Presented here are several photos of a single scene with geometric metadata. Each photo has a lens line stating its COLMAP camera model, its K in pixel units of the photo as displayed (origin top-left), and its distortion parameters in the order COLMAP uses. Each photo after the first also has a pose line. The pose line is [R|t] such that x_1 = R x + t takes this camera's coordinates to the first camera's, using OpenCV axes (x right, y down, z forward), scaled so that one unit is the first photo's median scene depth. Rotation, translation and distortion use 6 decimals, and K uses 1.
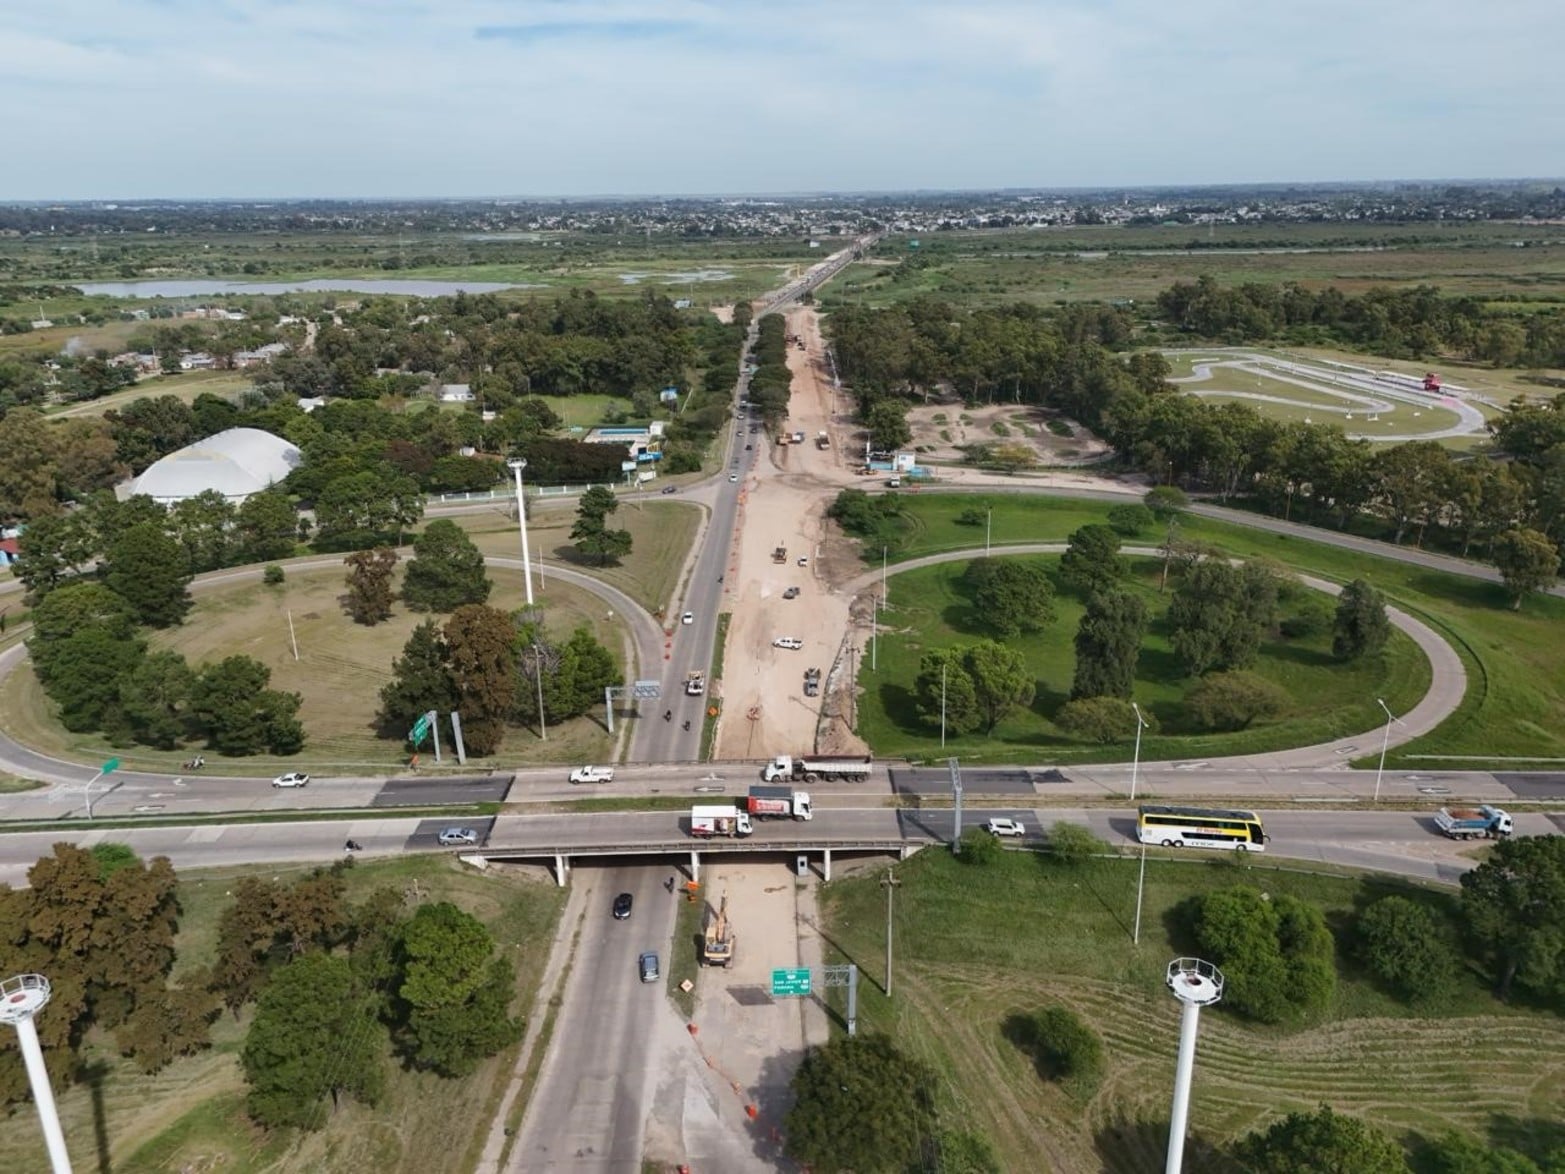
lens RADIAL K [[1156.7, 0, 780.0], [0, 1156.7, 585.4], [0, 0, 1]] dist [0.035721, -0.026203]
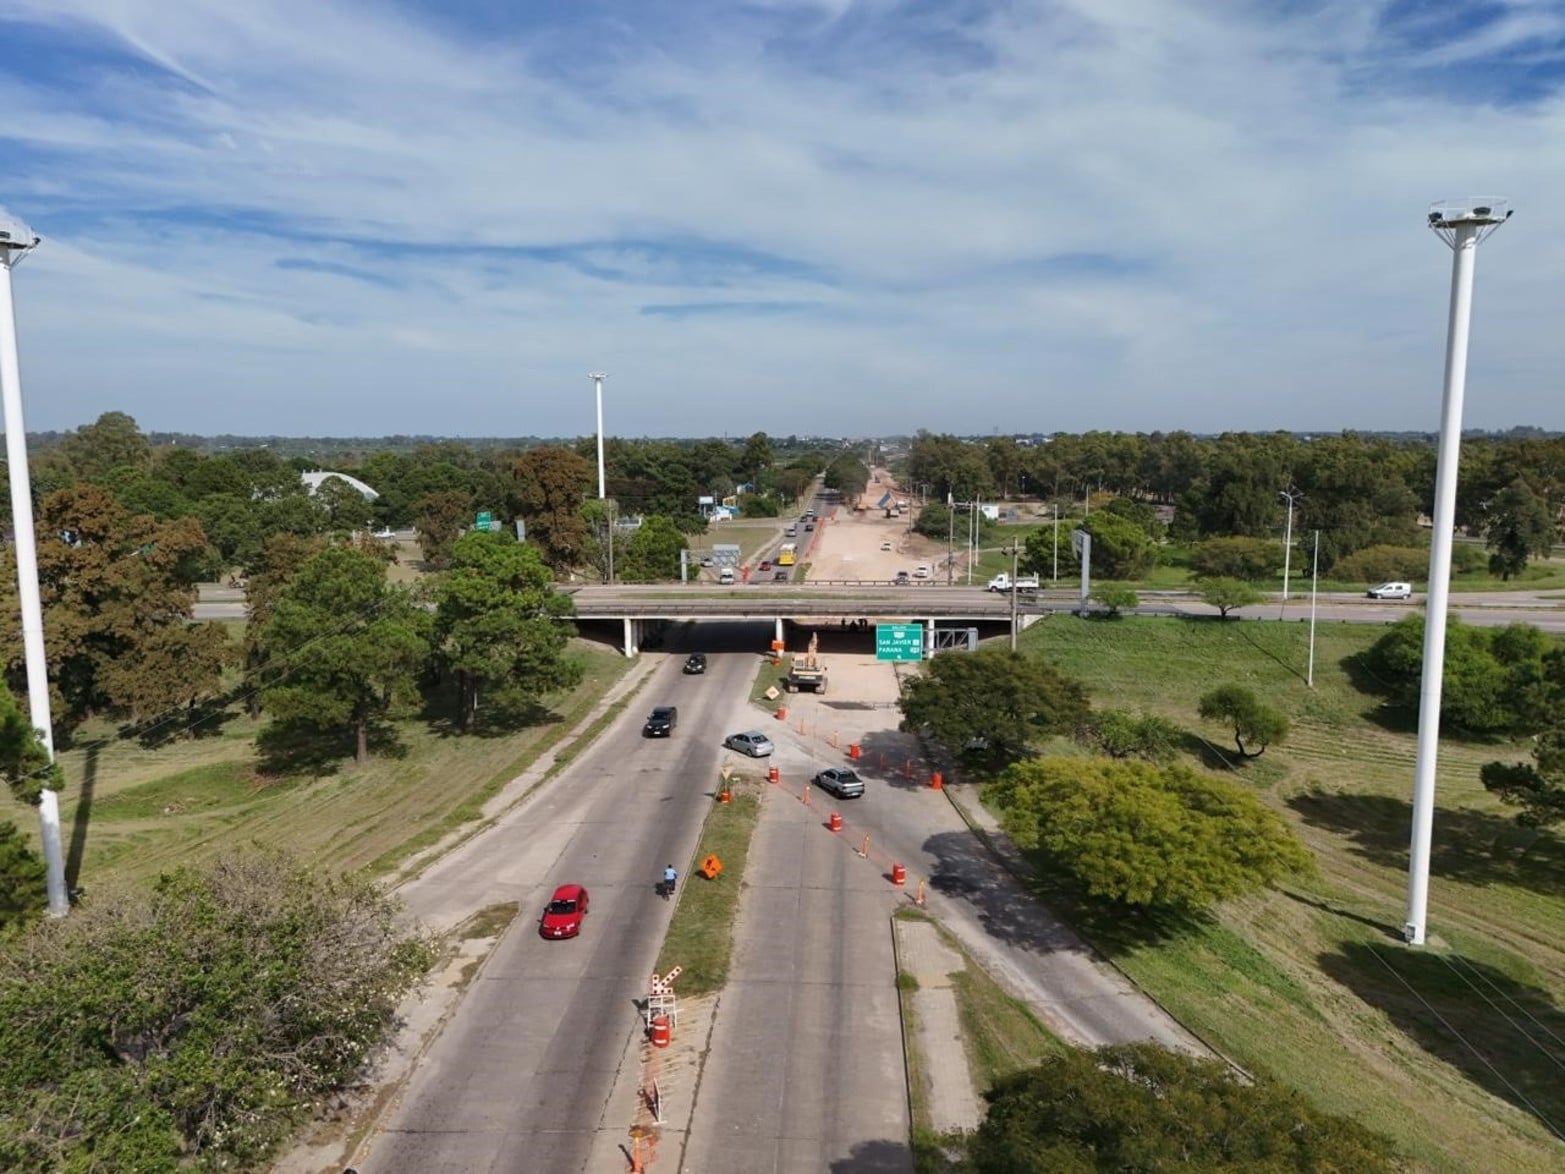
lens RADIAL K [[1156.7, 0, 776.1], [0, 1156.7, 594.1], [0, 0, 1]] dist [0.035721, -0.026203]
pose [[0.998038, 0.012391, -0.061366, -0.009646], [-0.024103, 0.980709, -0.193980, 0.161622], [0.057778, 0.195079, 0.979084, 0.057563]]
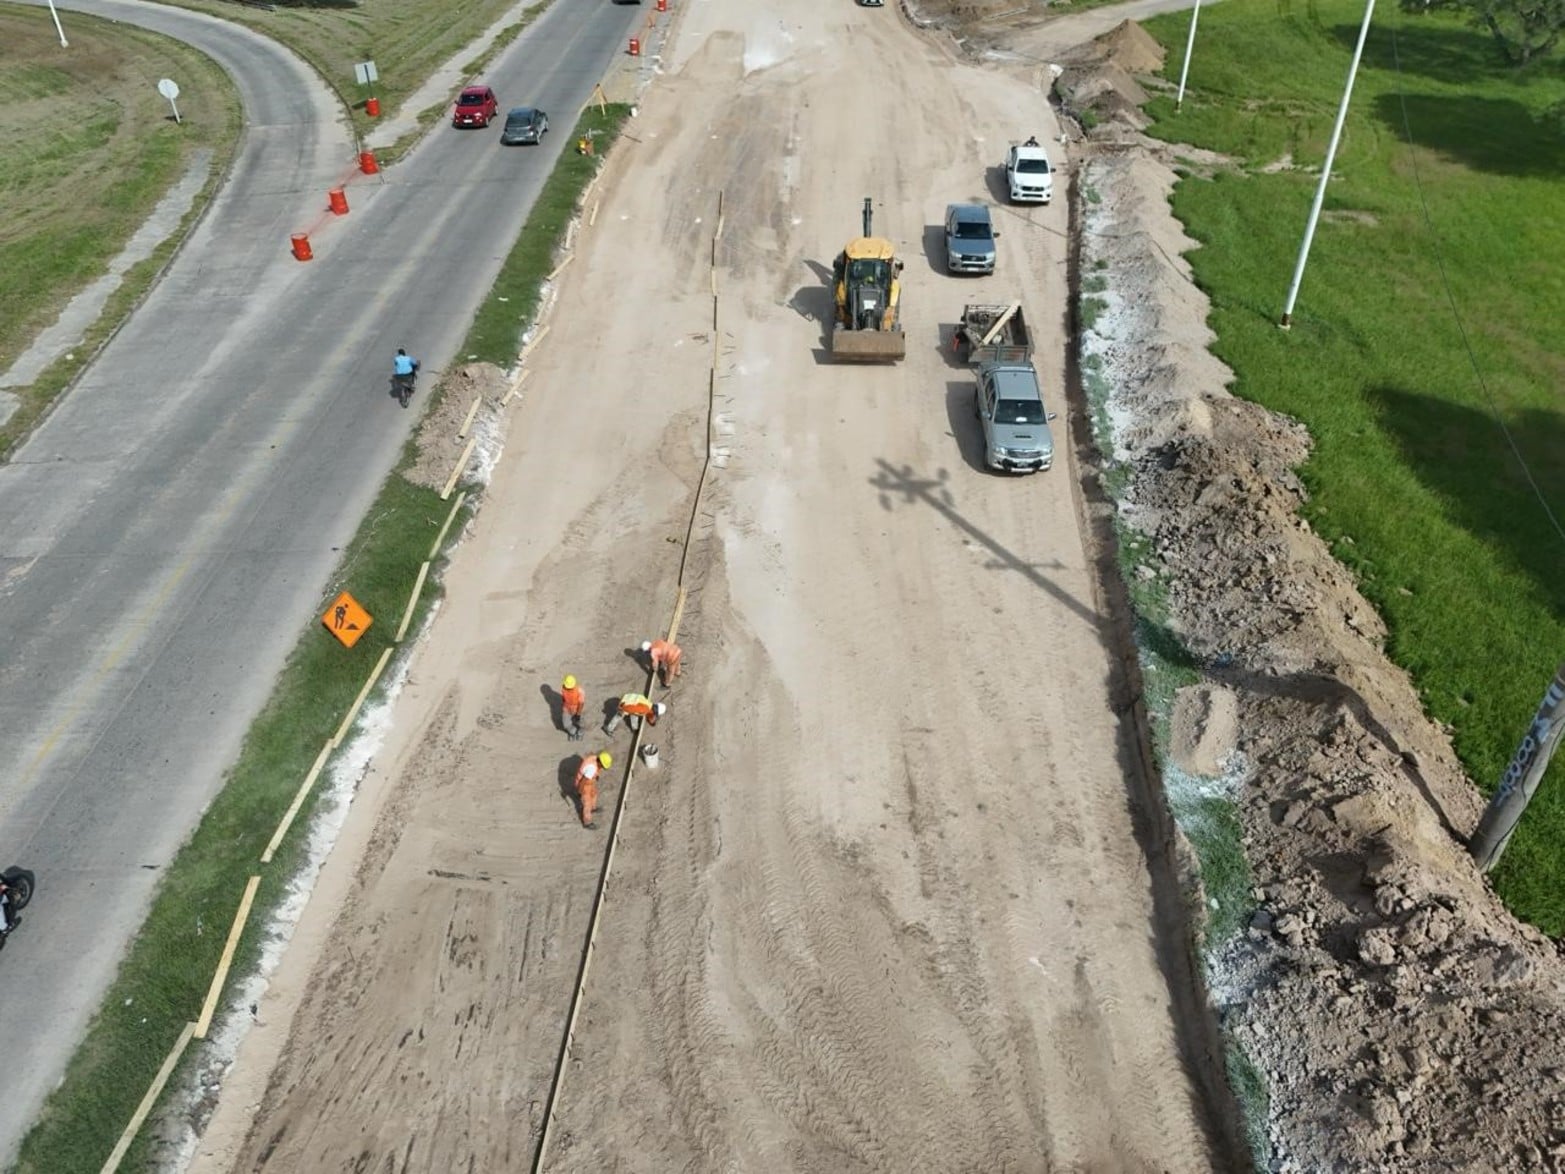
lens RADIAL K [[1156.7, 0, 783.3], [0, 1156.7, 590.2], [0, 0, 1]] dist [0.035721, -0.026203]
pose [[0.999976, 0.006959, -0.000239, -0.003611], [-0.006569, 0.954283, 0.298833, 0.036031], [0.002307, -0.298824, 0.954305, 0.489221]]
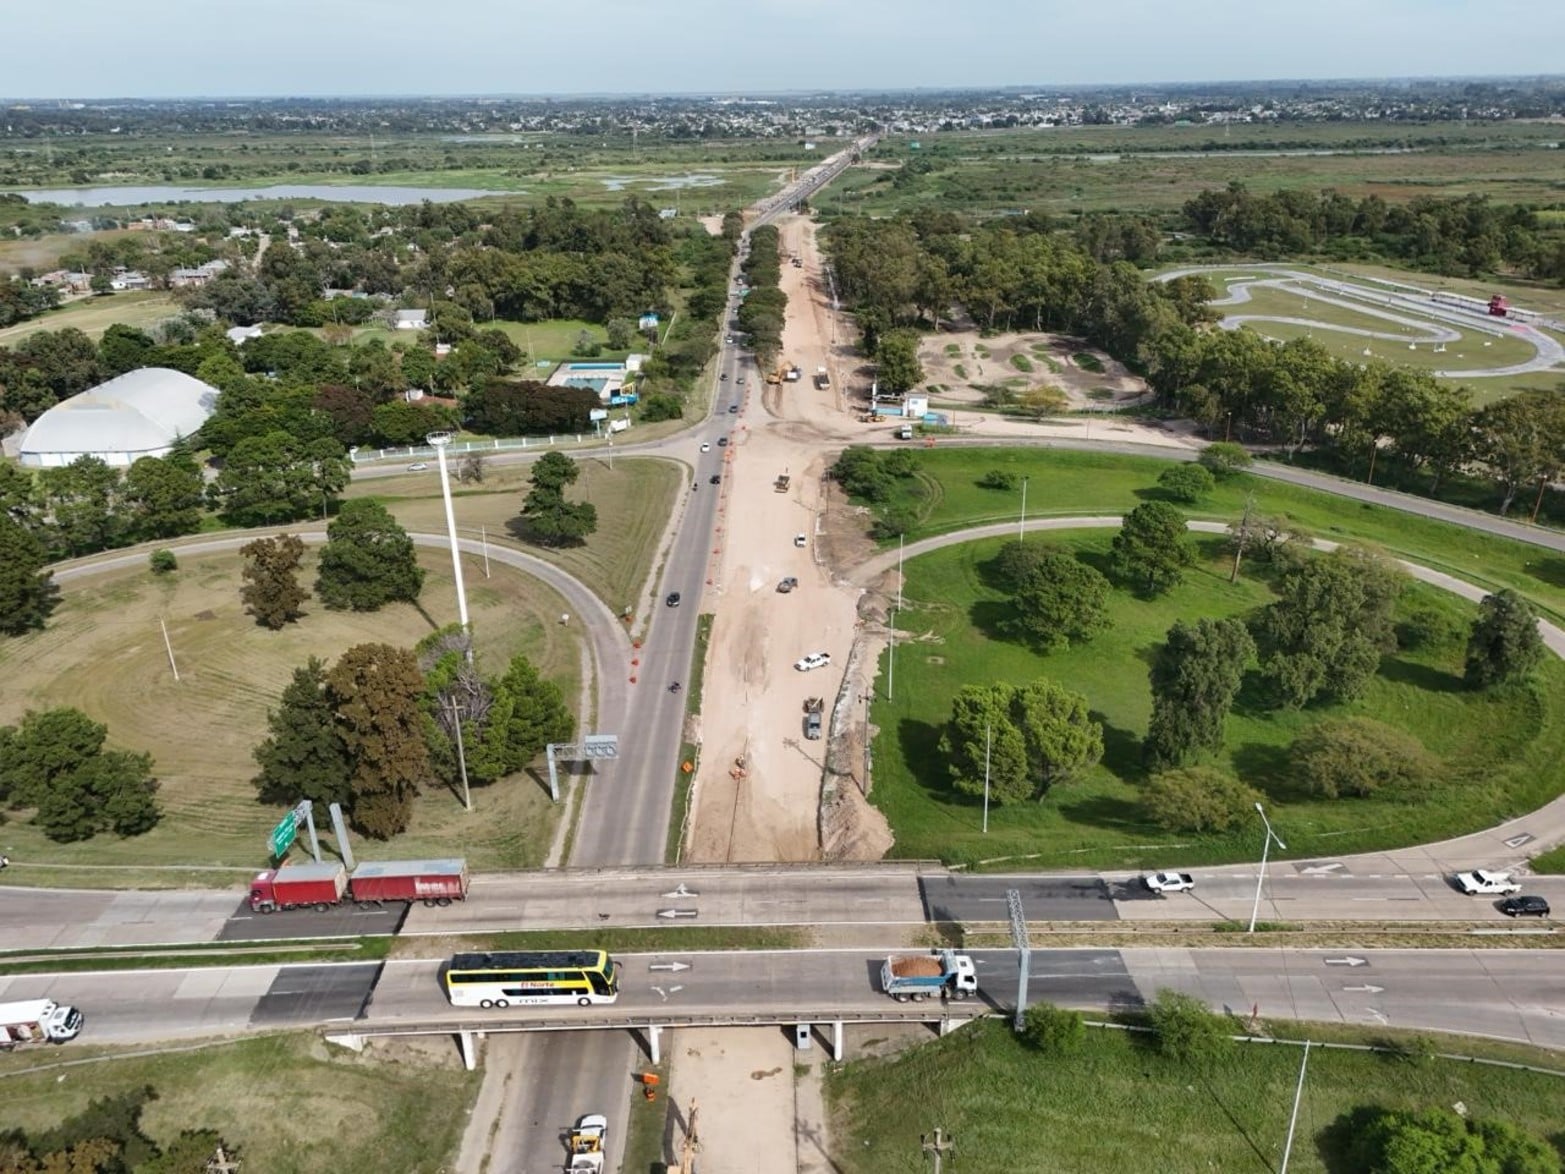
lens RADIAL K [[1156.7, 0, 781.3], [0, 1156.7, 583.3], [0, 0, 1]] dist [0.035721, -0.026203]
pose [[0.999980, -0.002965, 0.005515, 0.000979], [0.002546, 0.997221, 0.074454, -0.041239], [-0.005721, -0.074439, 0.997209, 0.127262]]
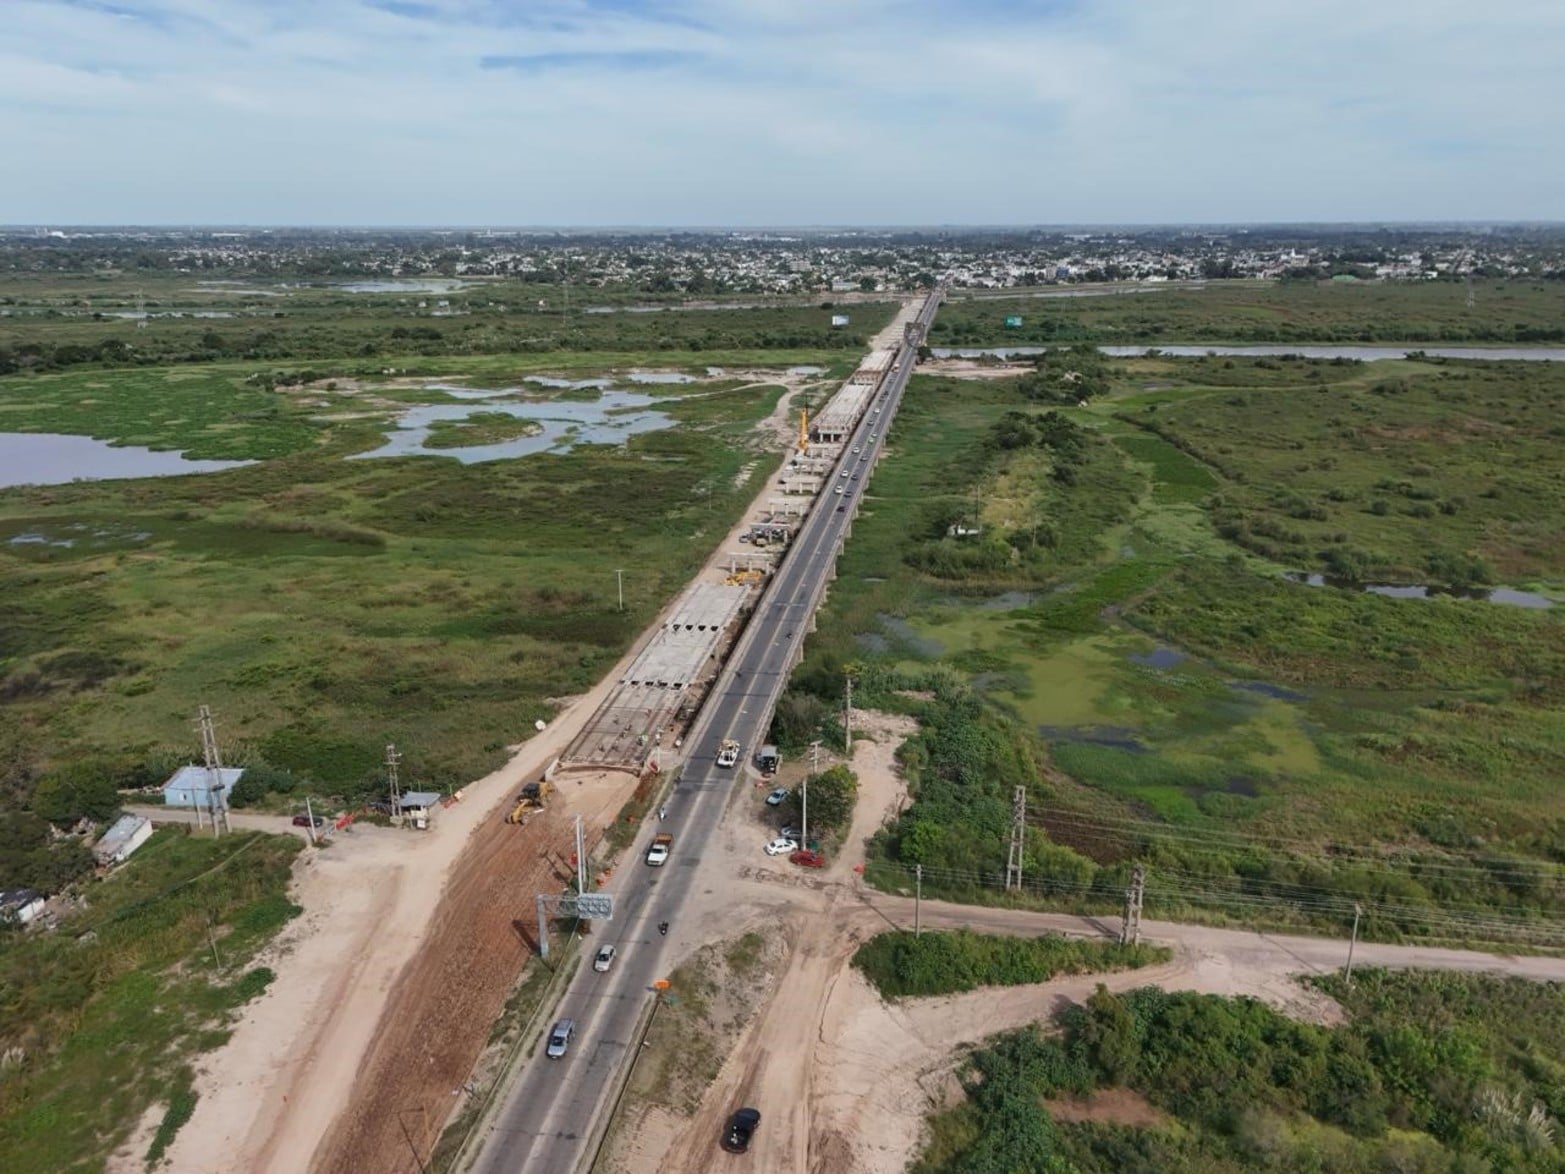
lens RADIAL K [[1156.7, 0, 789.0], [0, 1156.7, 574.4], [0, 0, 1]] dist [0.035721, -0.026203]
pose [[0.999896, 0.012531, -0.007136, 0.045359], [-0.012768, 0.999332, -0.034257, -0.654125], [0.006702, 0.034344, 0.999388, 1.890715]]
